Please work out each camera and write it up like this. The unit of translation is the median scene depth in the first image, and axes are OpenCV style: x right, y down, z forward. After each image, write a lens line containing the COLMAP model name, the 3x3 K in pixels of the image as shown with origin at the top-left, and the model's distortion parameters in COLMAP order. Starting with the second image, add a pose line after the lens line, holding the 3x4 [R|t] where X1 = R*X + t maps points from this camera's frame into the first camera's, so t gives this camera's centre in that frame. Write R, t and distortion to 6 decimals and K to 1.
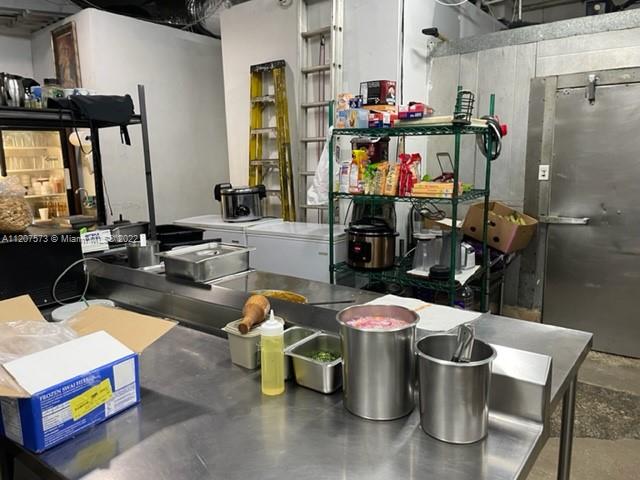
lens RADIAL K [[478.2, 0, 317.0], [0, 478.2, 222.0], [0, 0, 1]] dist [0.103689, -0.129288]
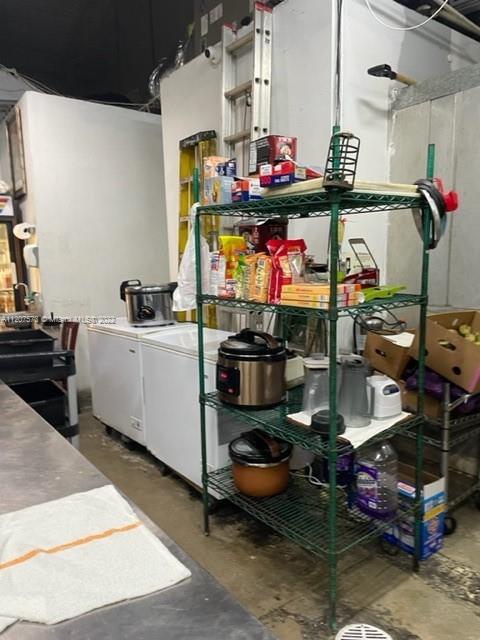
lens RADIAL K [[478.2, 0, 240.8], [0, 478.2, 313.1], [0, 0, 1]] dist [0.103689, -0.129288]
pose [[0.965560, 0.028367, -0.258630, 0.276882], [-0.030541, 0.999524, -0.004392, -0.032598], [0.258383, 0.012139, 0.965966, 0.311473]]
